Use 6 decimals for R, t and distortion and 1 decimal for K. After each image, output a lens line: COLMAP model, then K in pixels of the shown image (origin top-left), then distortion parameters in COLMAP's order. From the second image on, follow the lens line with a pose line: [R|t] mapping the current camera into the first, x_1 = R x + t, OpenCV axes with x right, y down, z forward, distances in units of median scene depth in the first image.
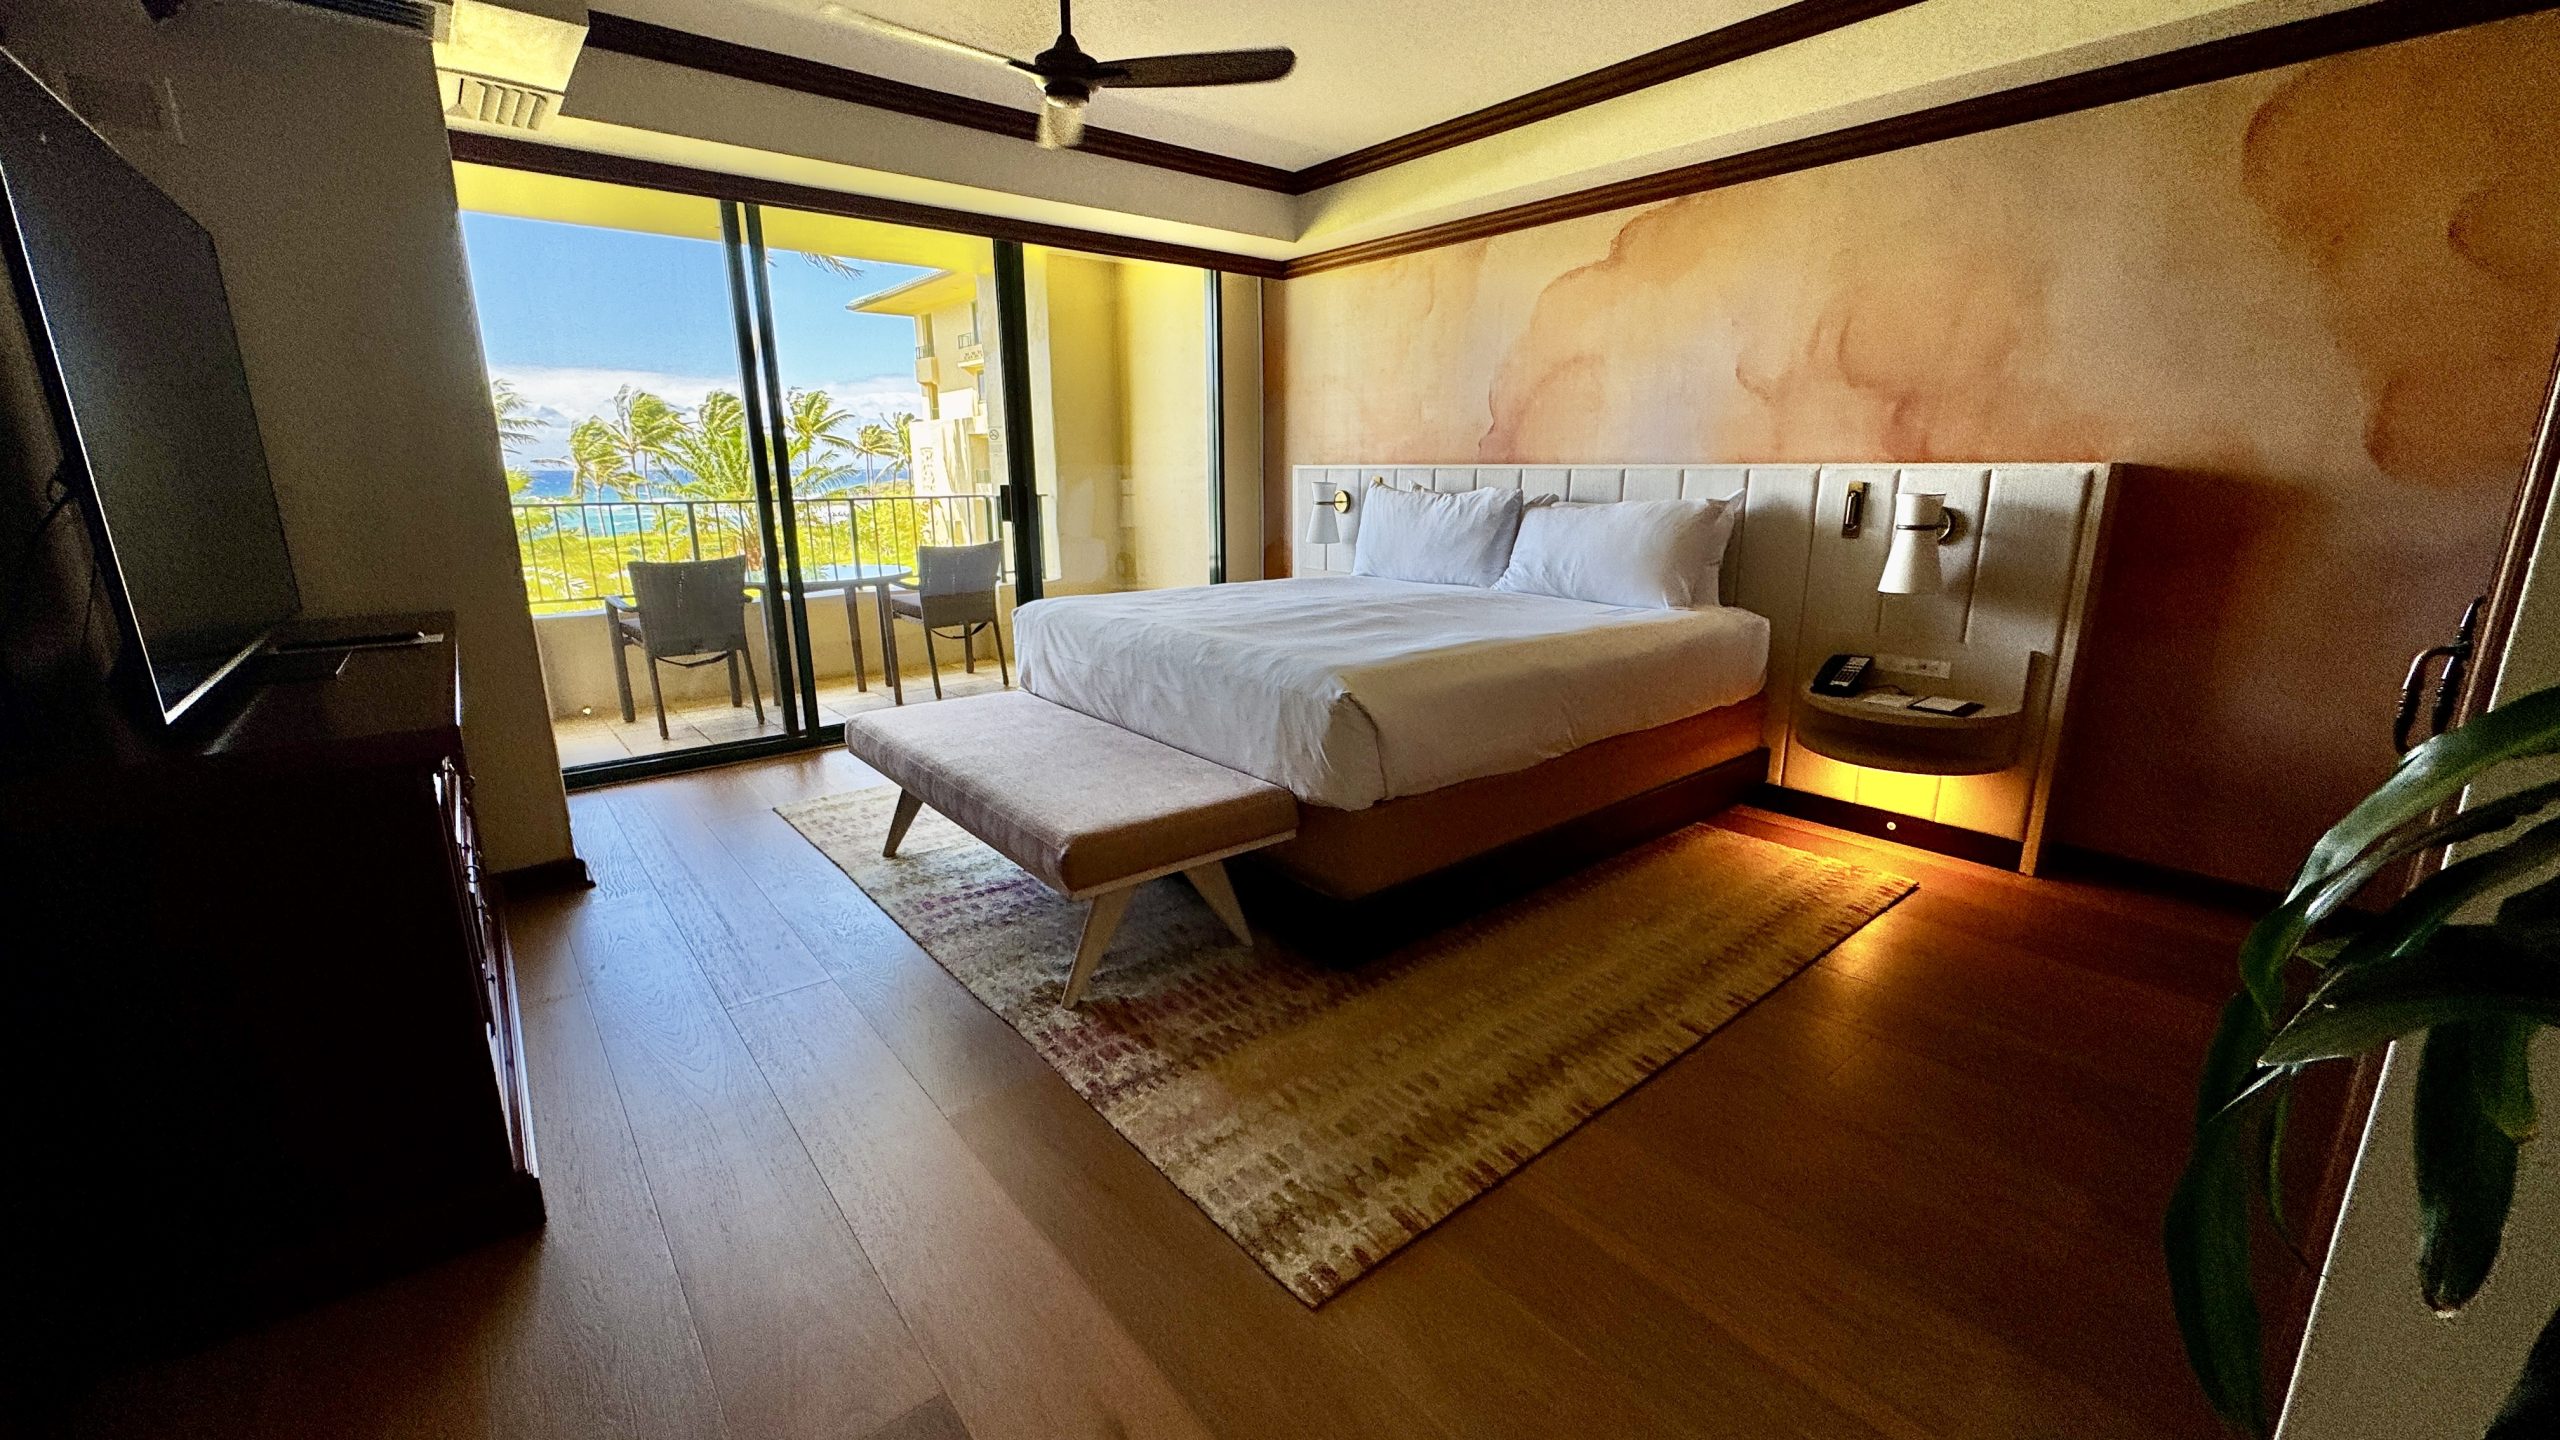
lens RADIAL K [[1022.0, 0, 1284.2], [0, 1022.0, 722.7], [0, 0, 1]] dist [0.000204, 0.000154]
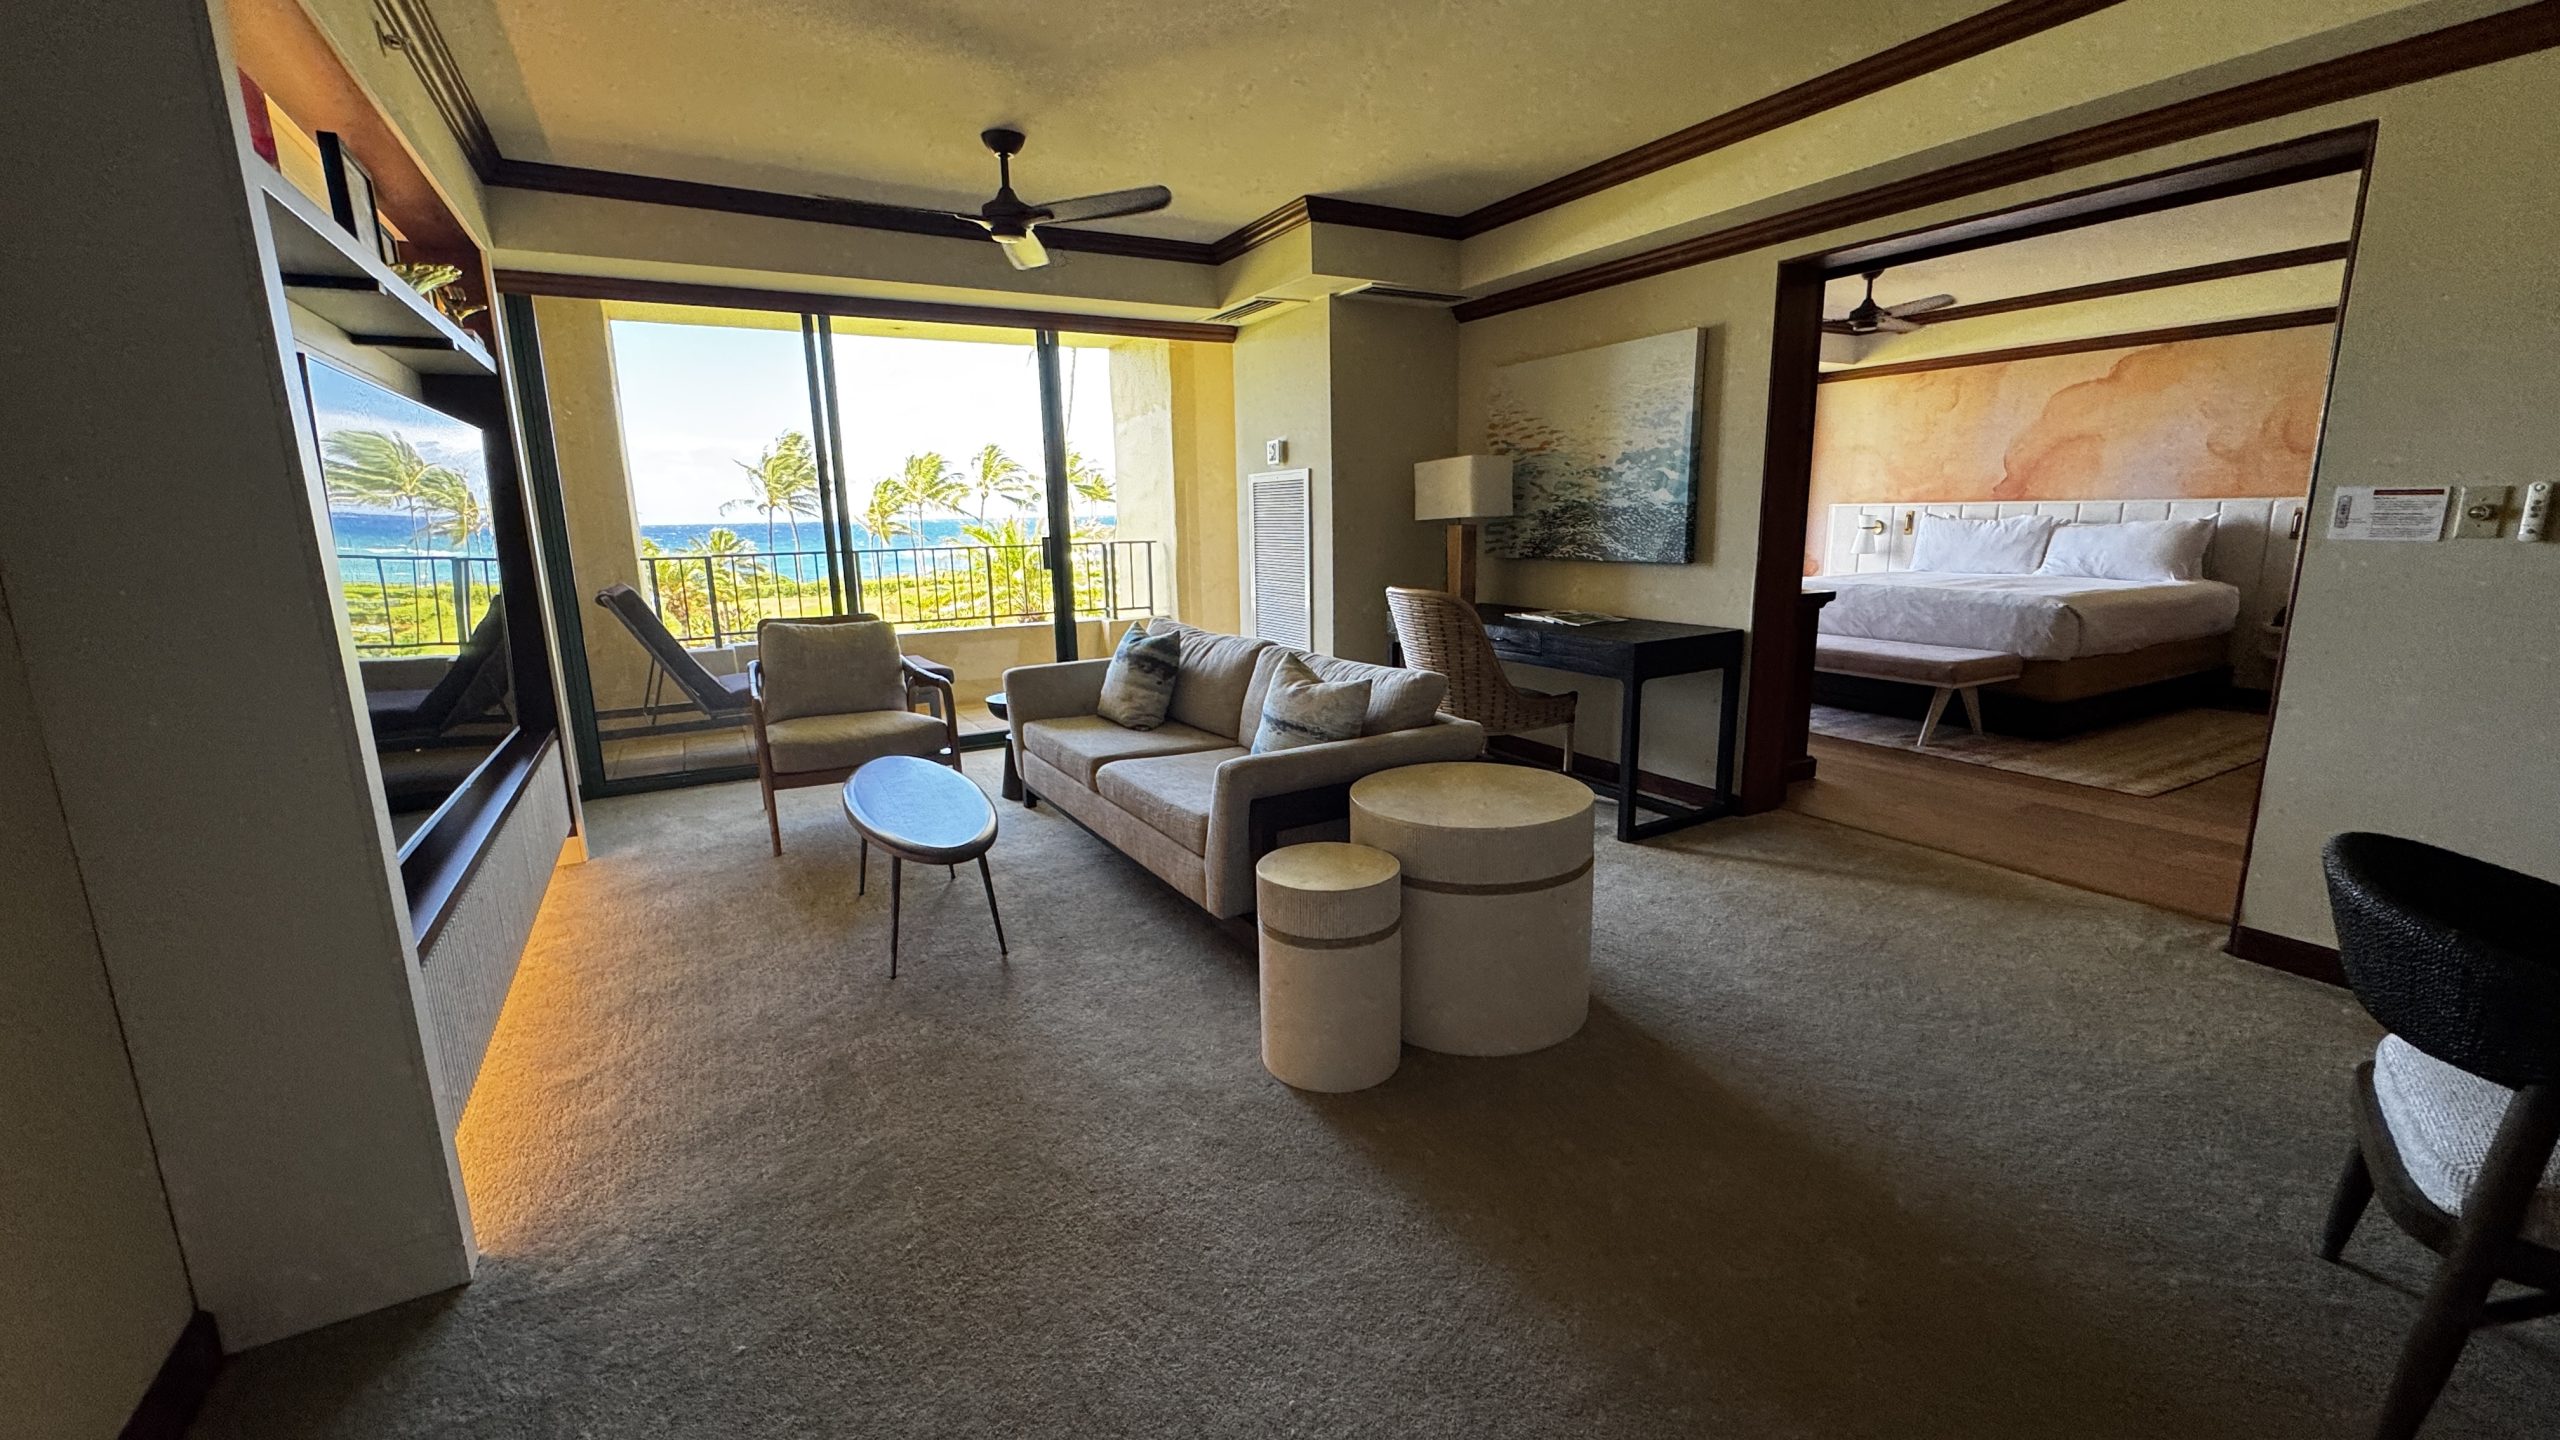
lens RADIAL K [[1022.0, 0, 1284.5], [0, 1022.0, 722.8], [0, 0, 1]] dist [0.000204, 0.000154]
pose [[0.984935, 0.019959, -0.171771, -0.780438], [-0.026651, 0.998969, -0.036741, 0.225076], [0.170861, 0.040765, 0.984451, -0.932016]]
